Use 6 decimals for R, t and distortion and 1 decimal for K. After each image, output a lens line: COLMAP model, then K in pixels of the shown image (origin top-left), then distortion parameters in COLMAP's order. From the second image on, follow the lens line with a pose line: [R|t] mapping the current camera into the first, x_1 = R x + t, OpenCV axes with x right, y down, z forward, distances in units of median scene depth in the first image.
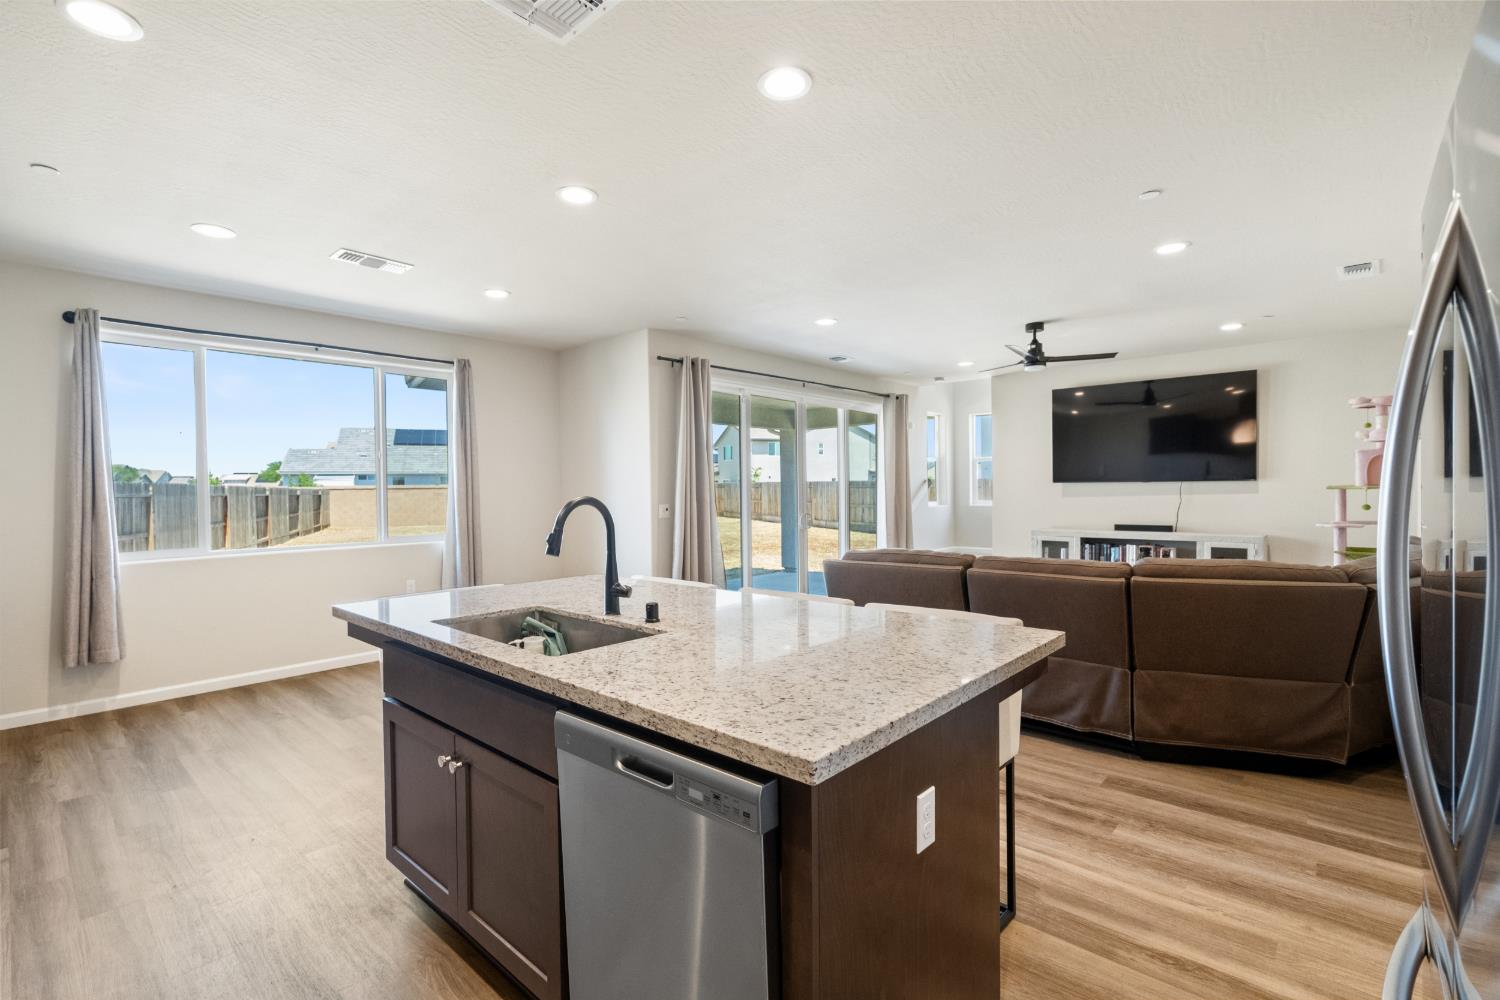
lens RADIAL K [[679.3, 0, 750.0], [0, 679.3, 500.0], [0, 0, 1]] dist [-0.000014, 0.000186]
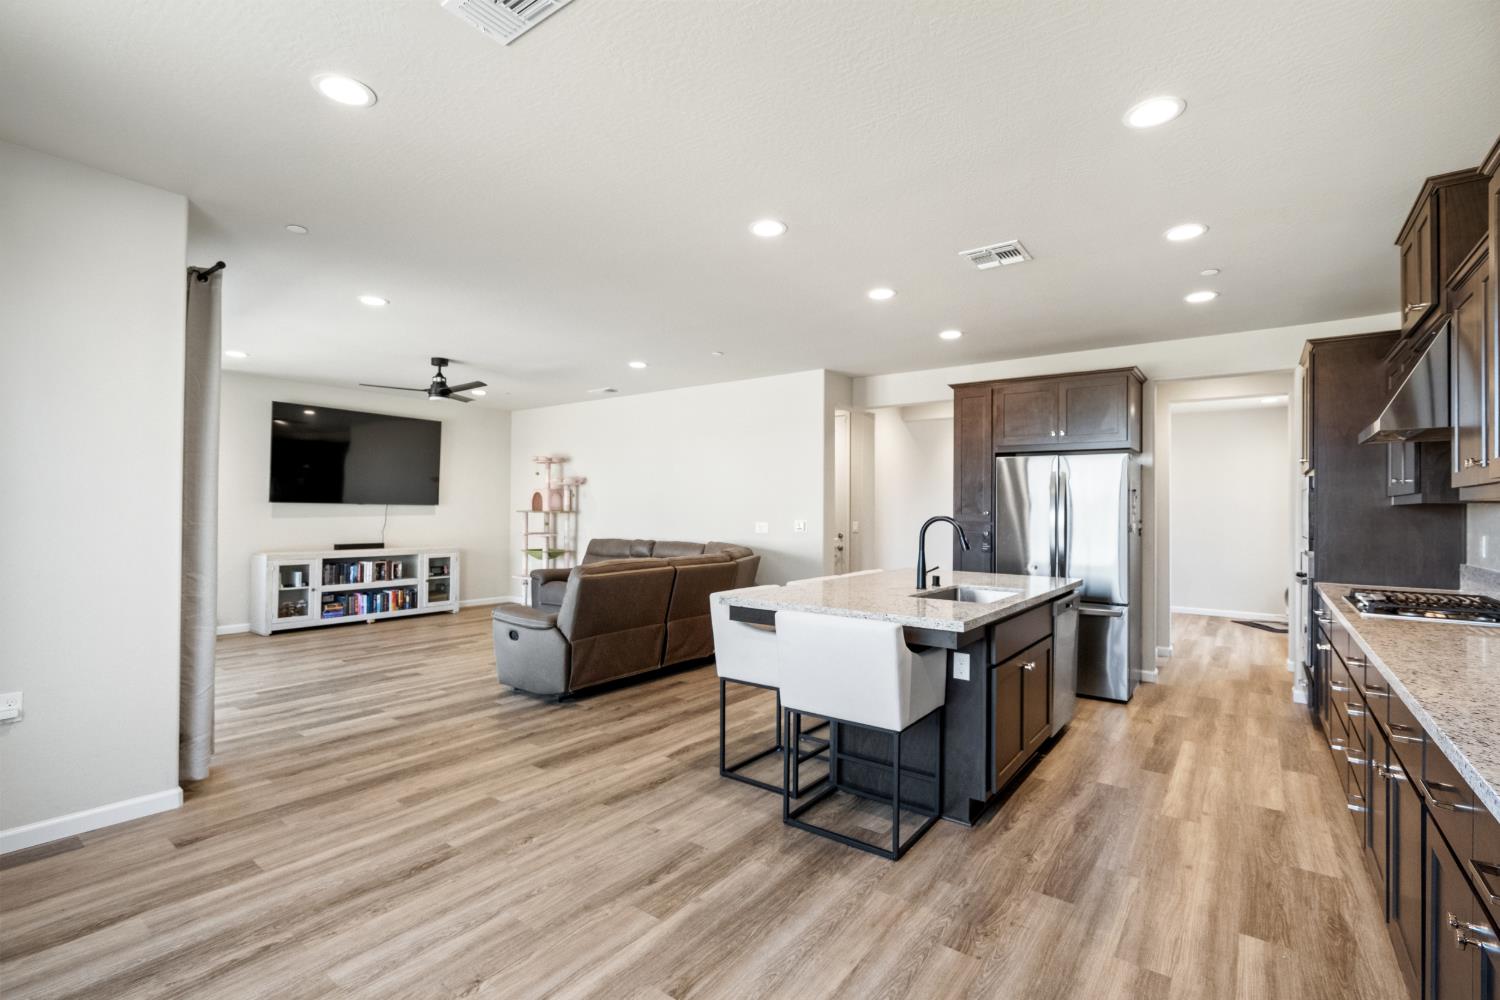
lens RADIAL K [[679.3, 0, 750.0], [0, 679.3, 500.0], [0, 0, 1]] dist [-0.000014, 0.000186]
pose [[-0.075962, 0.022800, 0.996850, -0.561120], [0.006109, 0.999730, -0.022400, -0.004559], [-0.997092, 0.004388, -0.076081, 0.472130]]
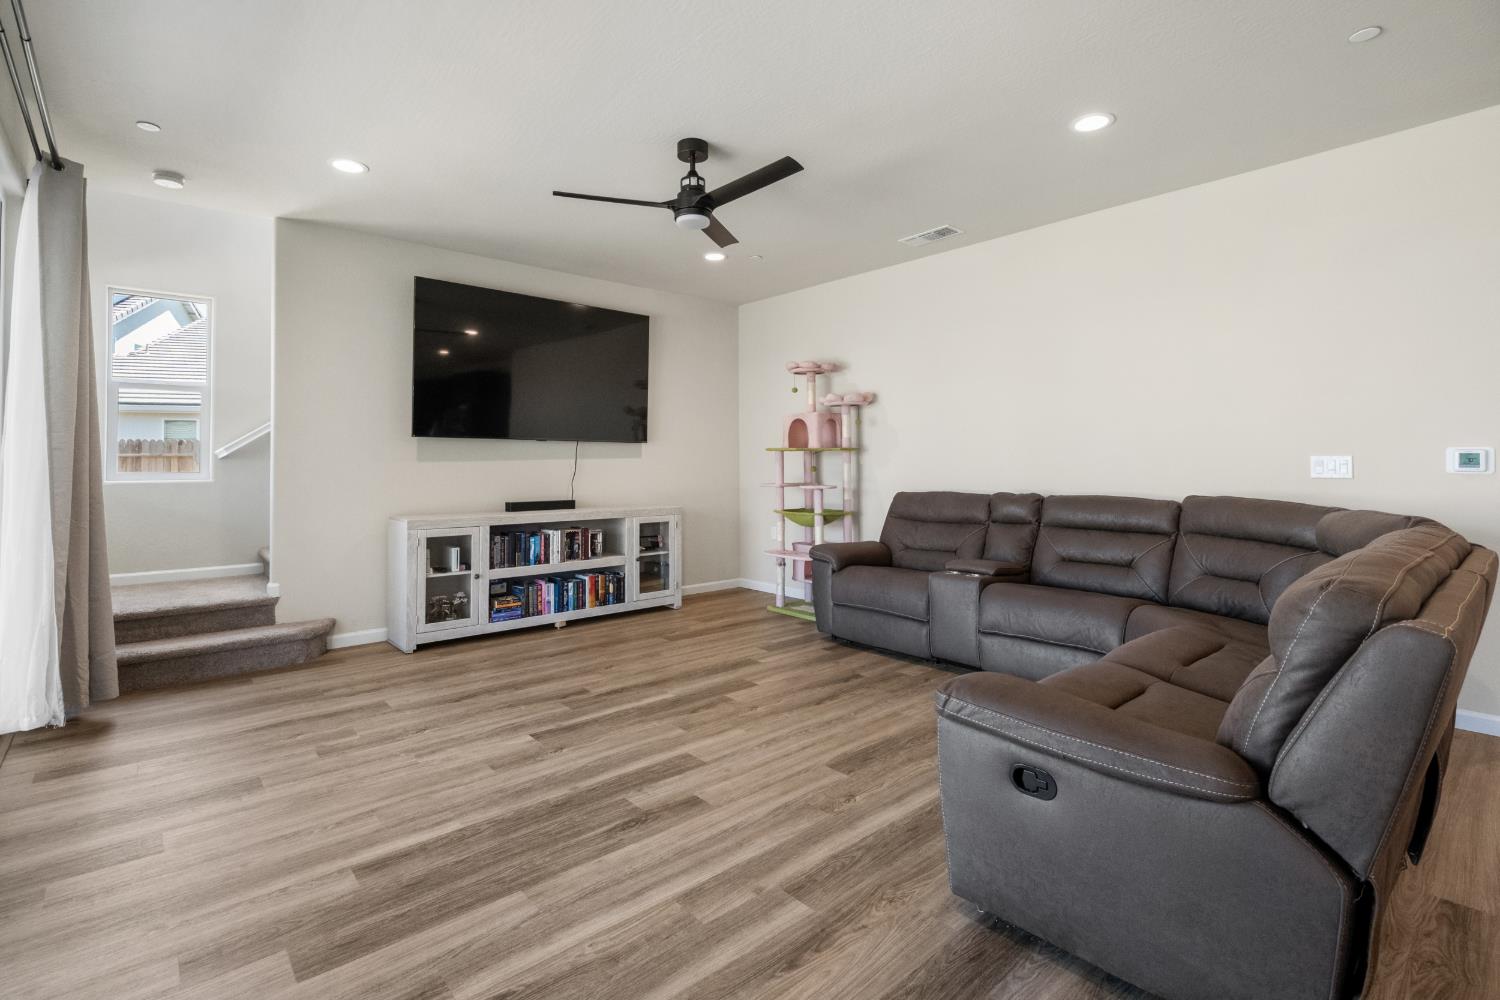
lens RADIAL K [[690.5, 0, 747.6], [0, 690.5, 455.5], [0, 0, 1]] dist [-0.000159, 0.000045]
pose [[0.118690, 0.021811, 0.992692, -0.108814], [0.017151, 0.999565, -0.024012, 0.010609], [-0.992783, 0.019876, 0.118264, 0.717088]]
